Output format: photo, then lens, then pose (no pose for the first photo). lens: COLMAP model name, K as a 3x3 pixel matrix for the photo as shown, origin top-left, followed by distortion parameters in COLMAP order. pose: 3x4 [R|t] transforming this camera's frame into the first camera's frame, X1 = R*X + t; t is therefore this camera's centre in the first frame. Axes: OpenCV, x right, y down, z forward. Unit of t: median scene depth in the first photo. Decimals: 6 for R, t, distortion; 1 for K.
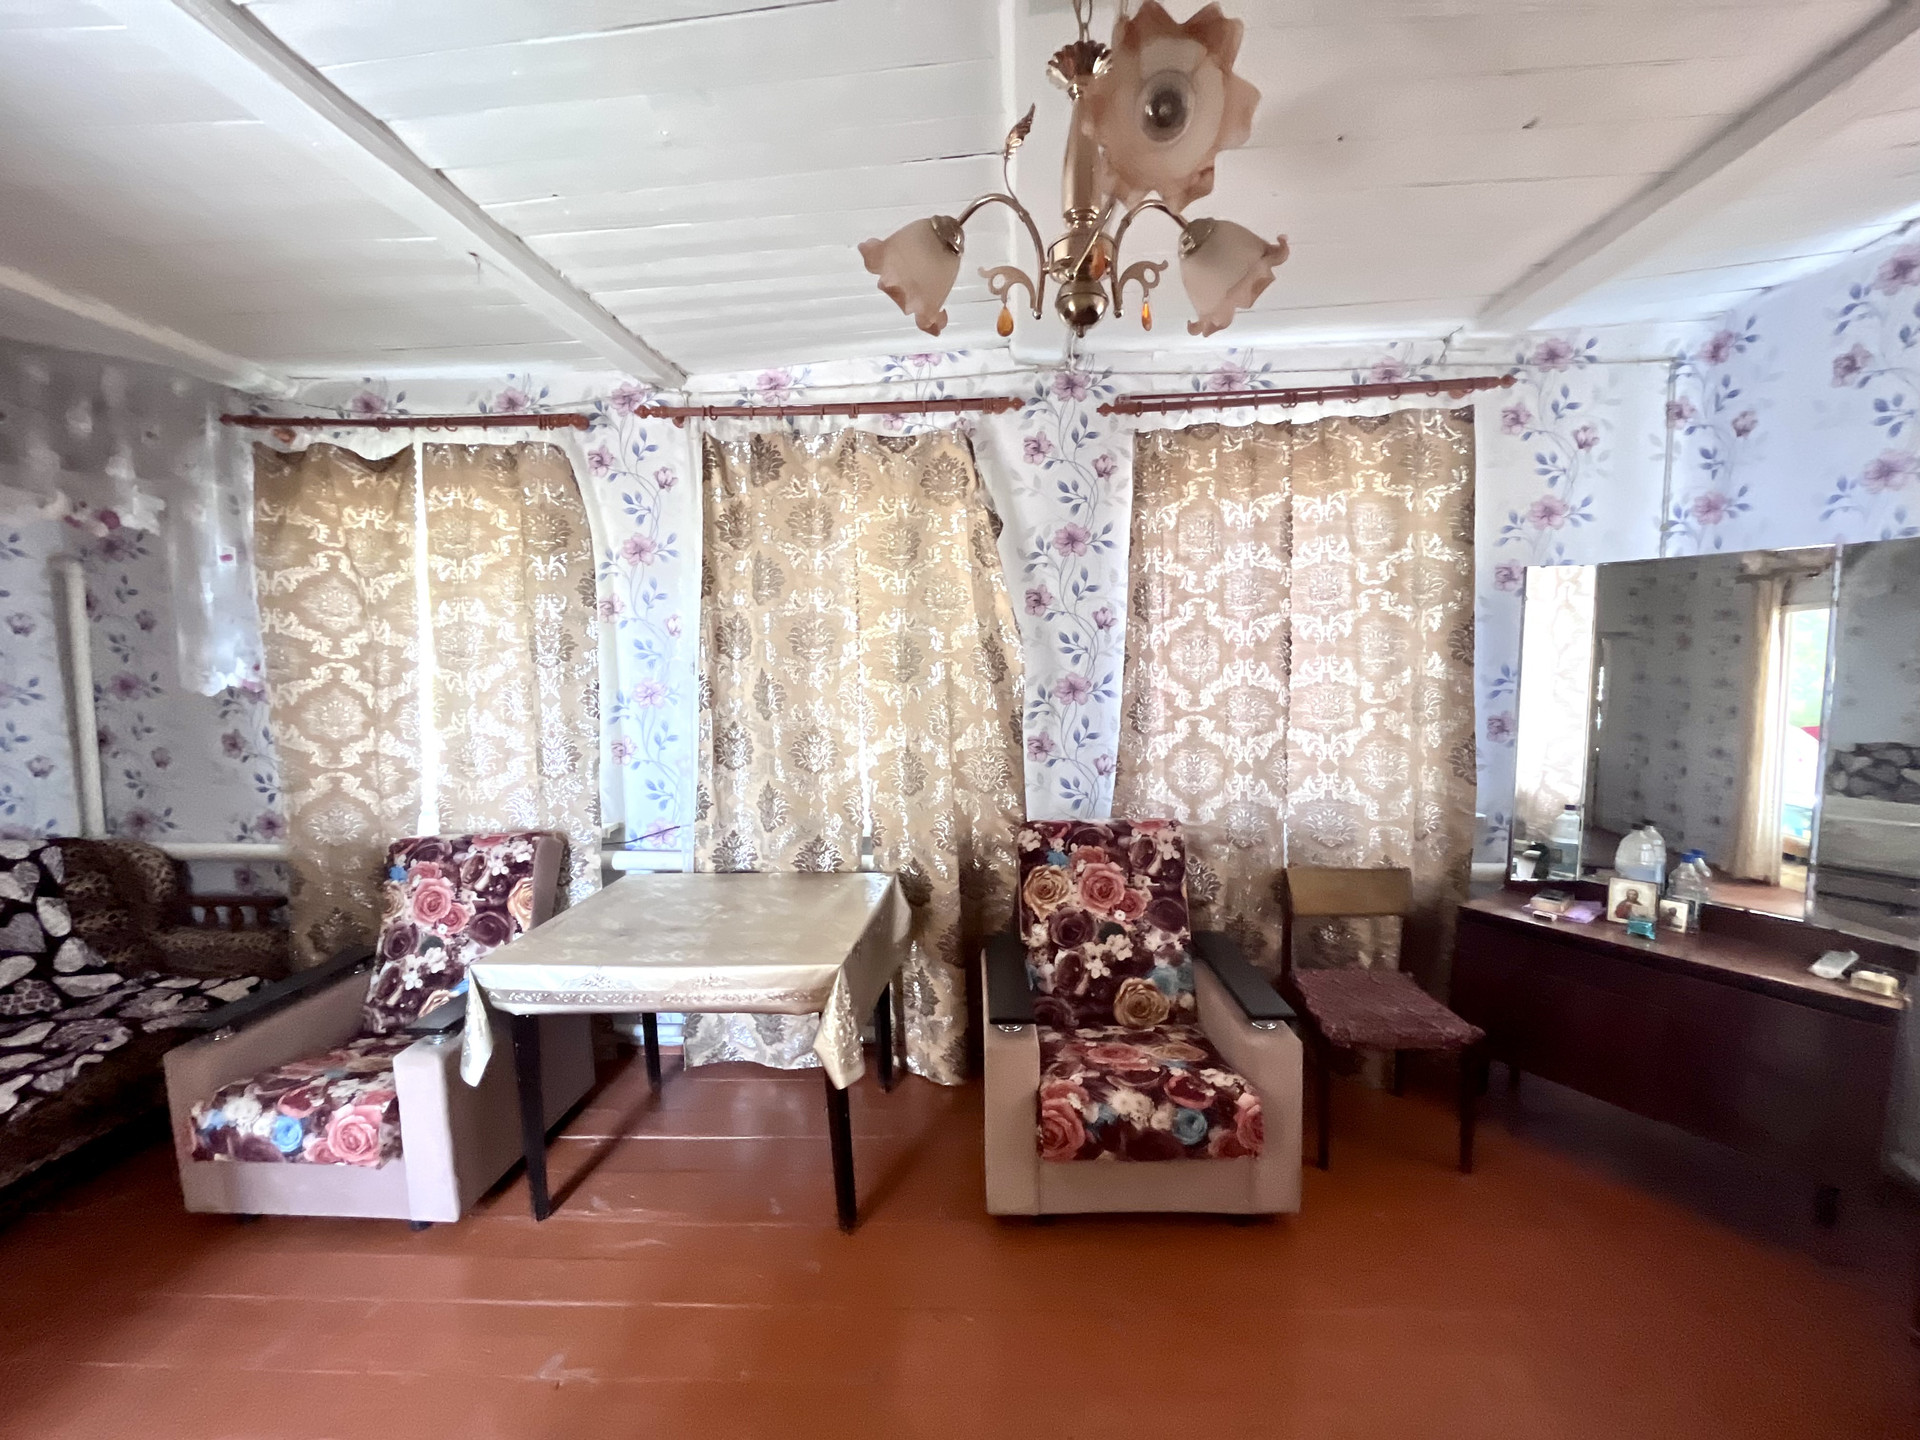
lens RADIAL K [[776.6, 0, 959.8], [0, 776.6, 720.3], [0, 0, 1]] dist [-0.003626, 0.000451]
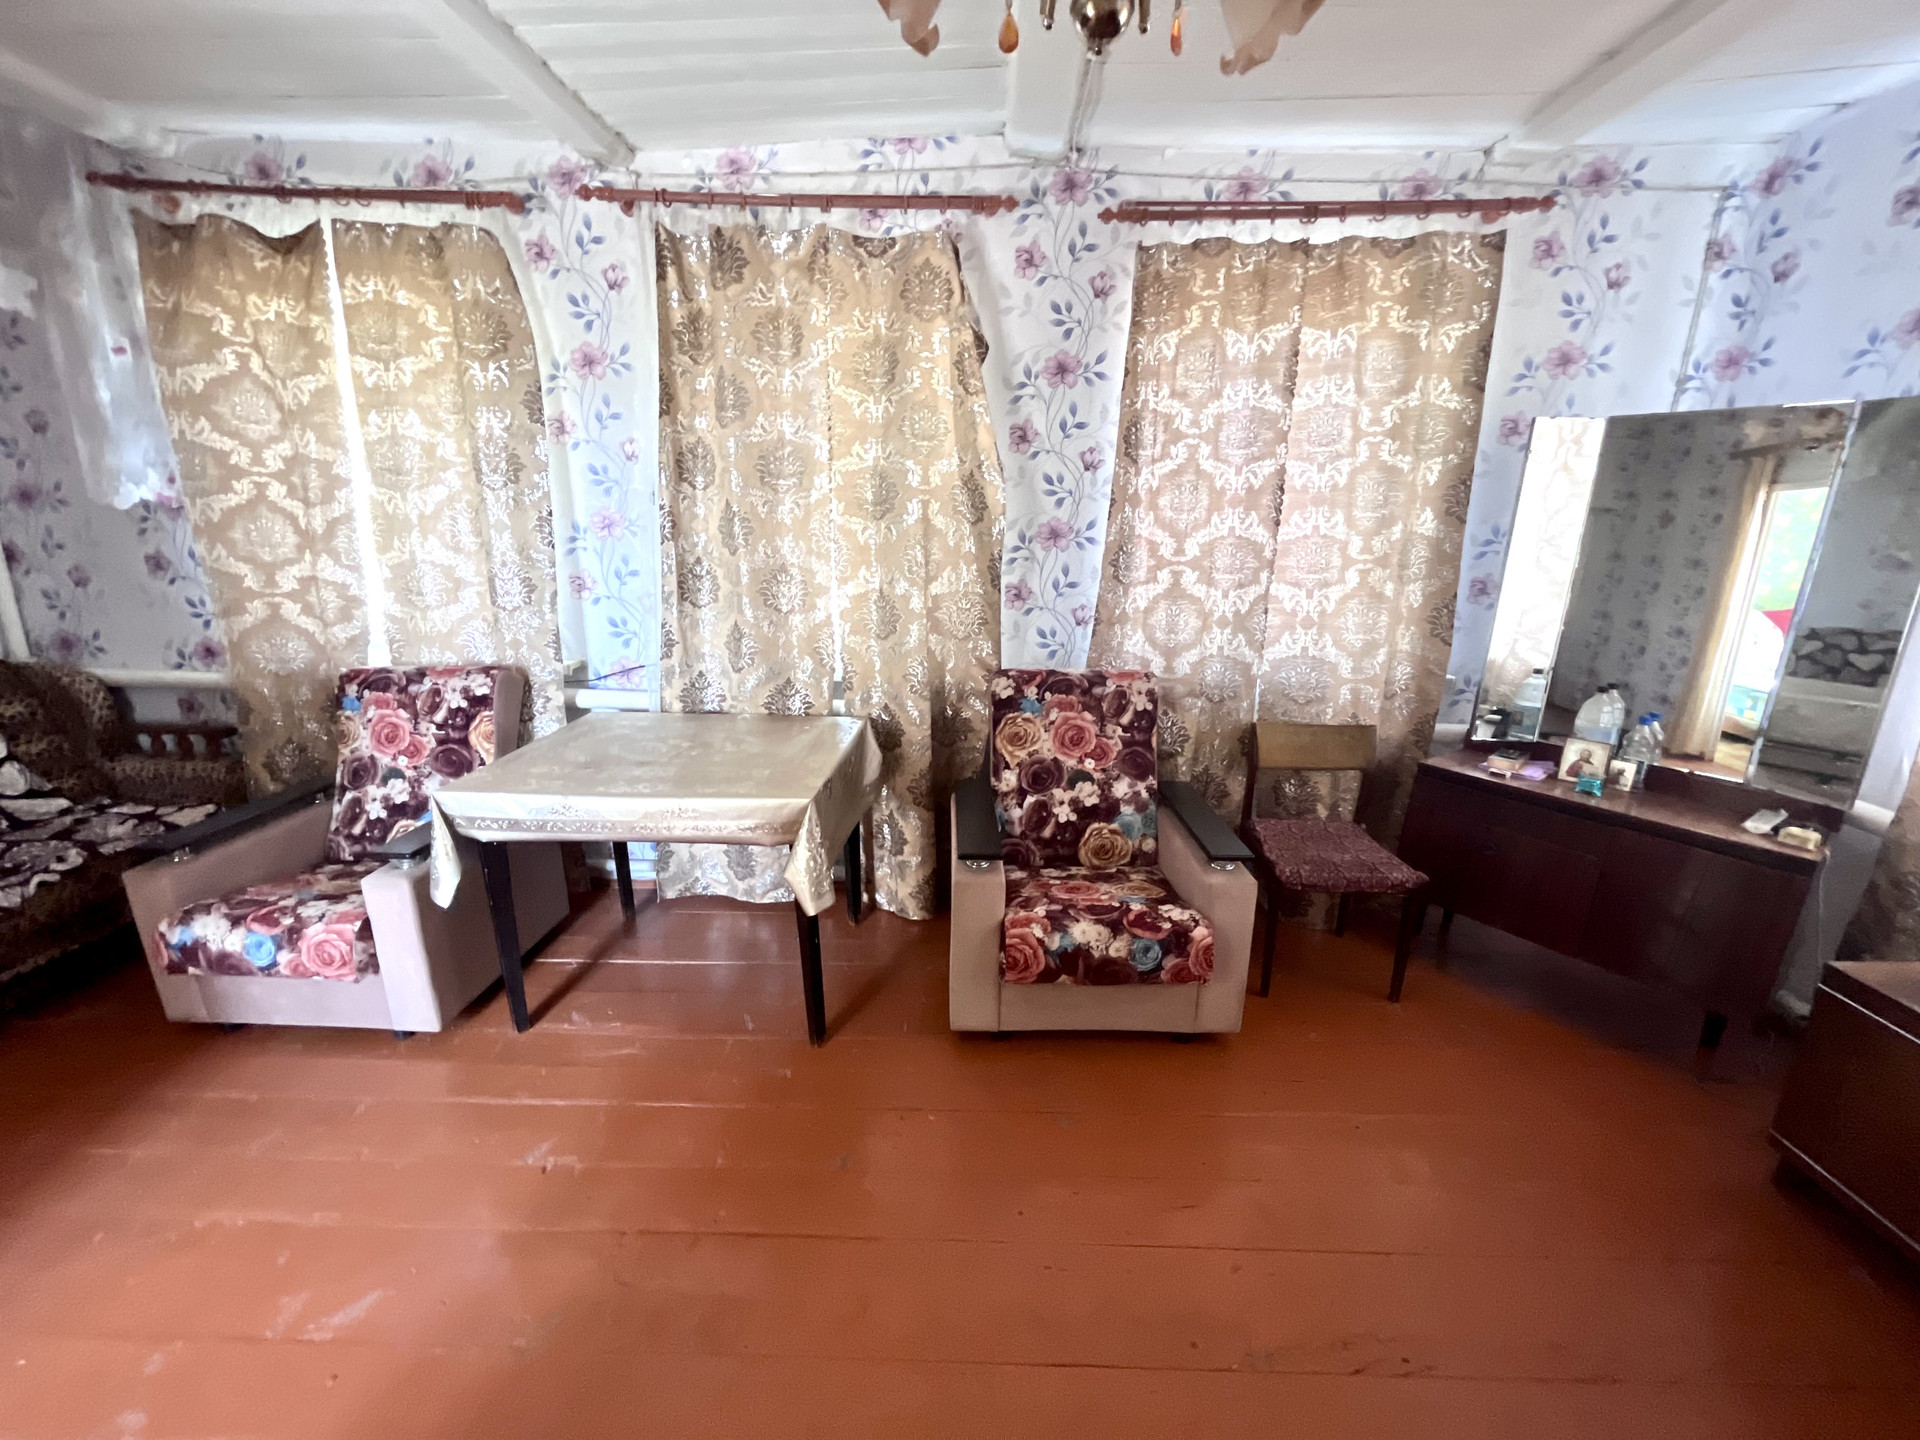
lens RADIAL K [[776.6, 0, 959.8], [0, 776.6, 720.2], [0, 0, 1]] dist [-0.003626, 0.000451]
pose [[0.998900, 0.026870, 0.038419, -0.002538], [-0.033035, 0.984872, 0.170103, 0.028498], [-0.033267, -0.171185, 0.984677, 0.019568]]
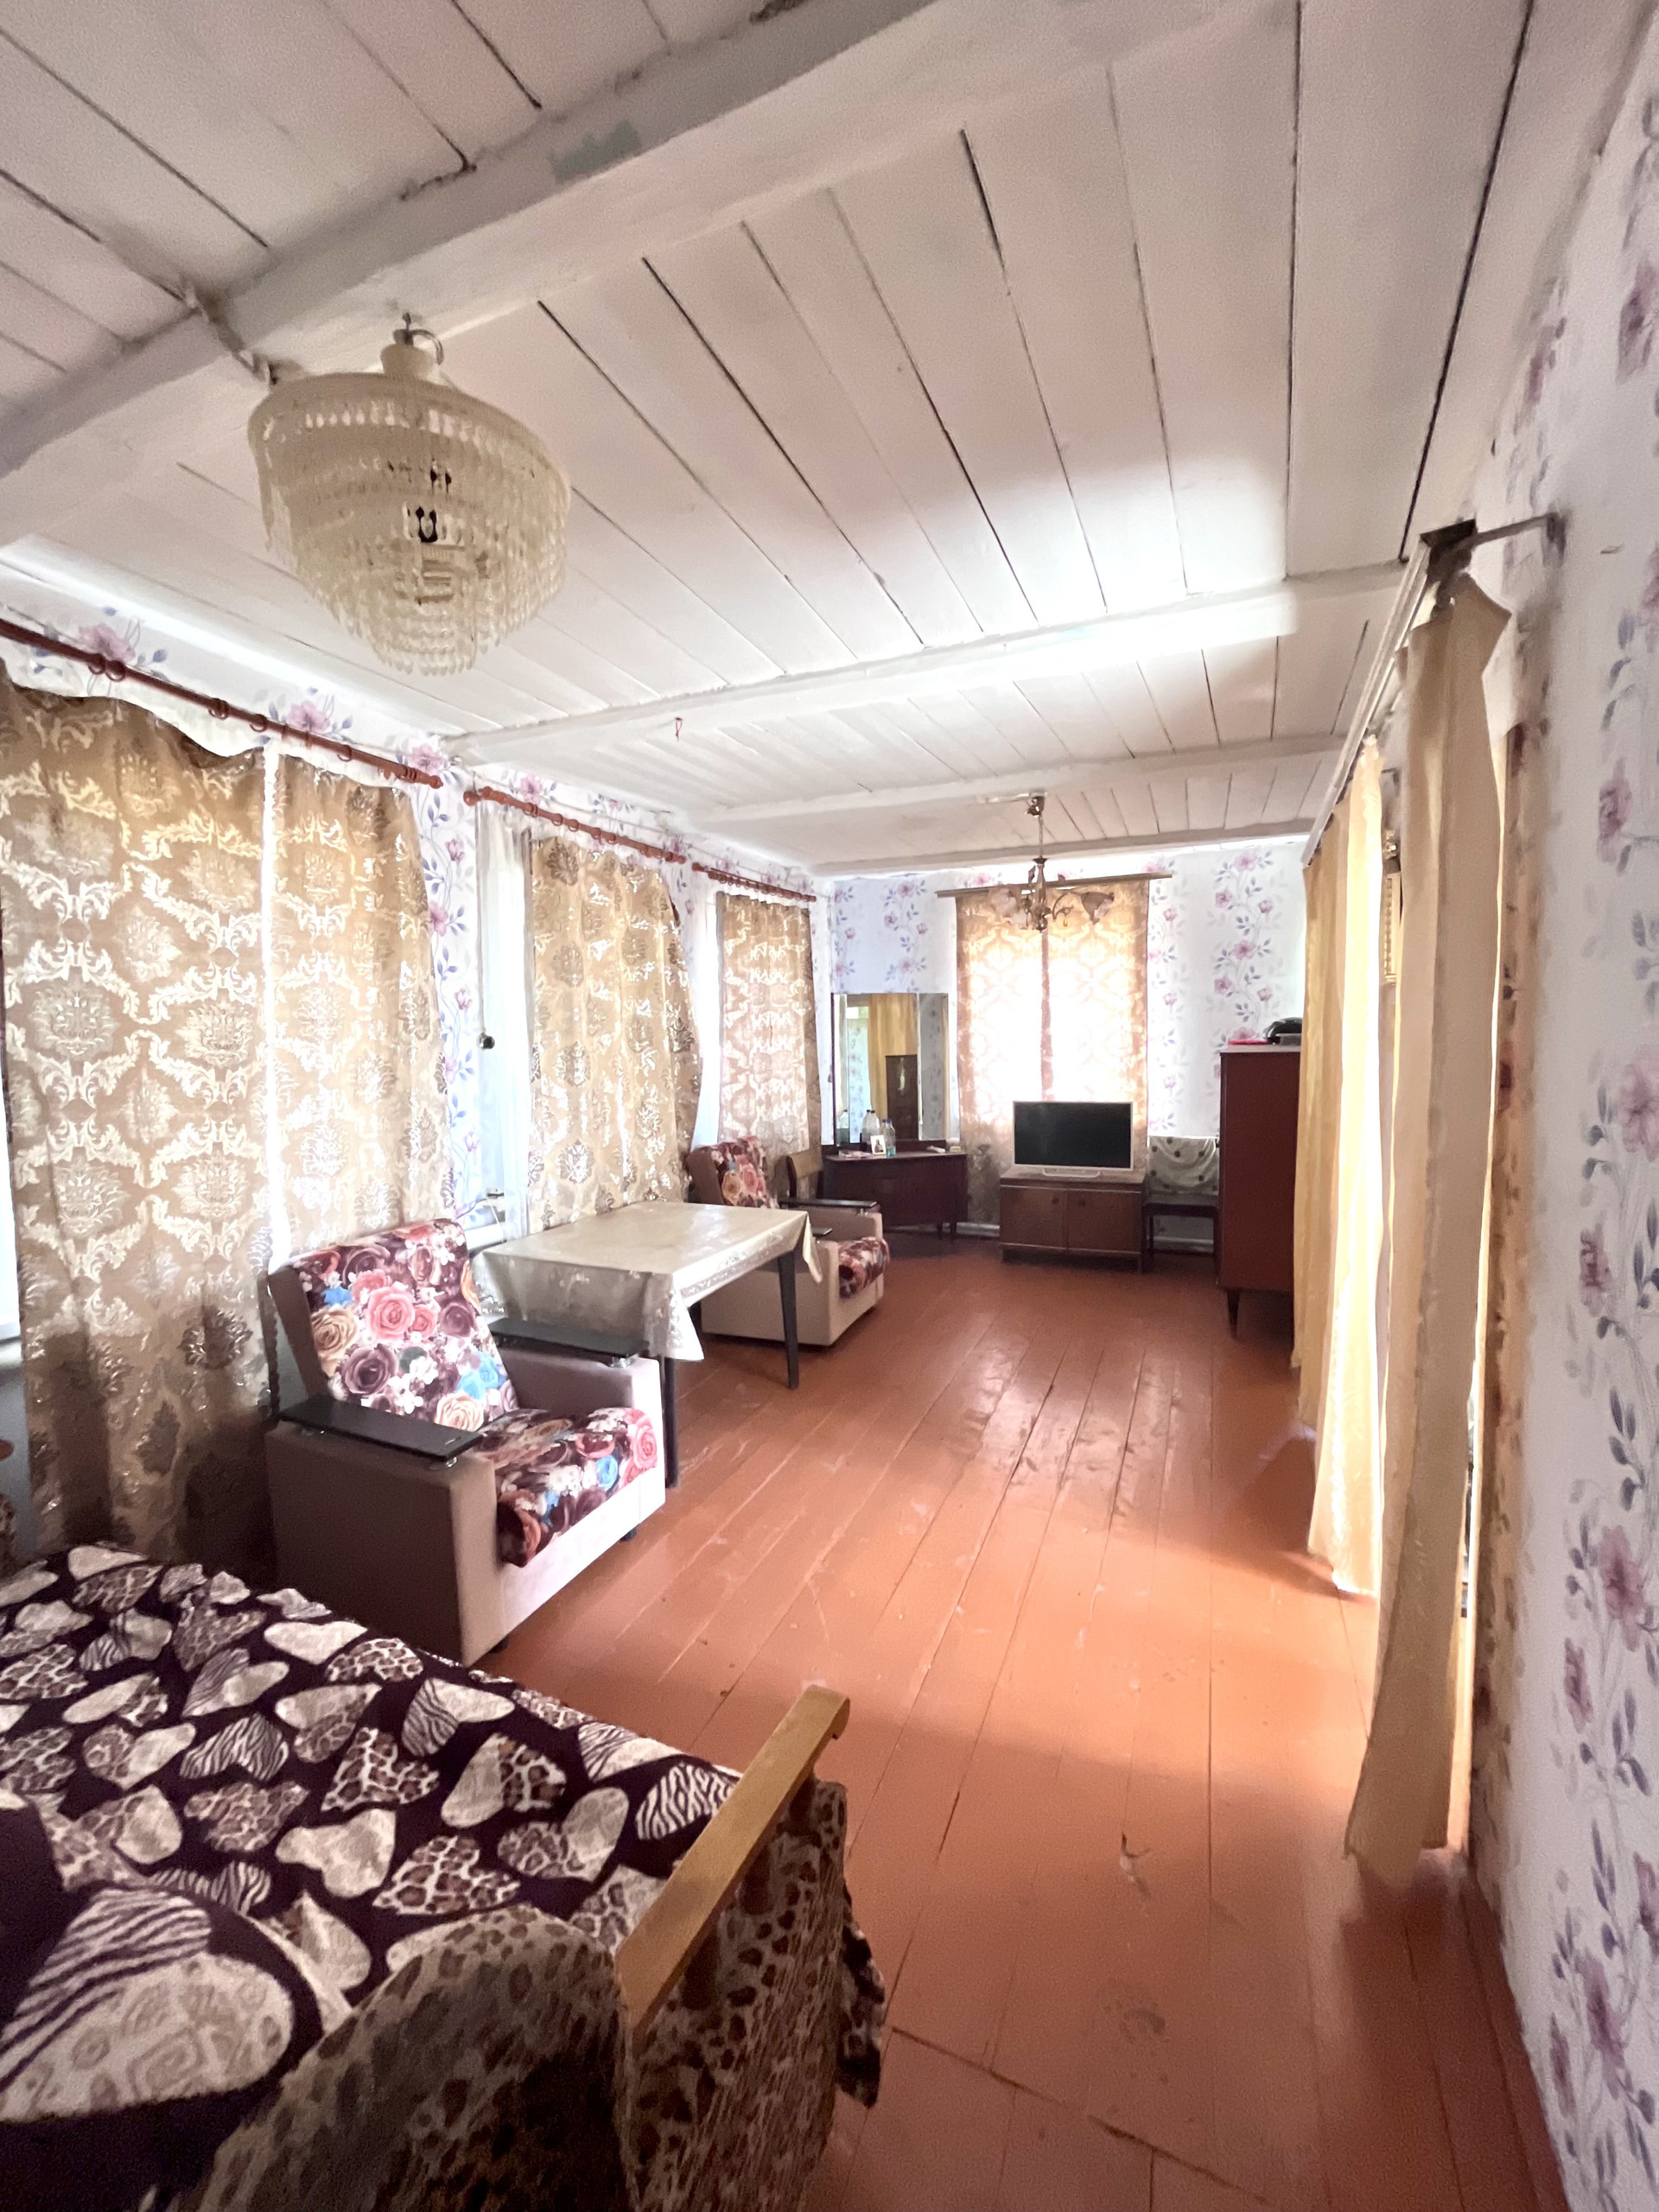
lens RADIAL K [[894.7, 0, 828.4], [0, 894.7, 1109.6], [0, 0, 1]] dist [-0.003626, 0.000451]
pose [[0.342050, -0.065297, 0.937410, -1.419480], [0.092956, 0.995041, 0.035393, 0.022905], [-0.935073, 0.075032, 0.346424, 0.198763]]
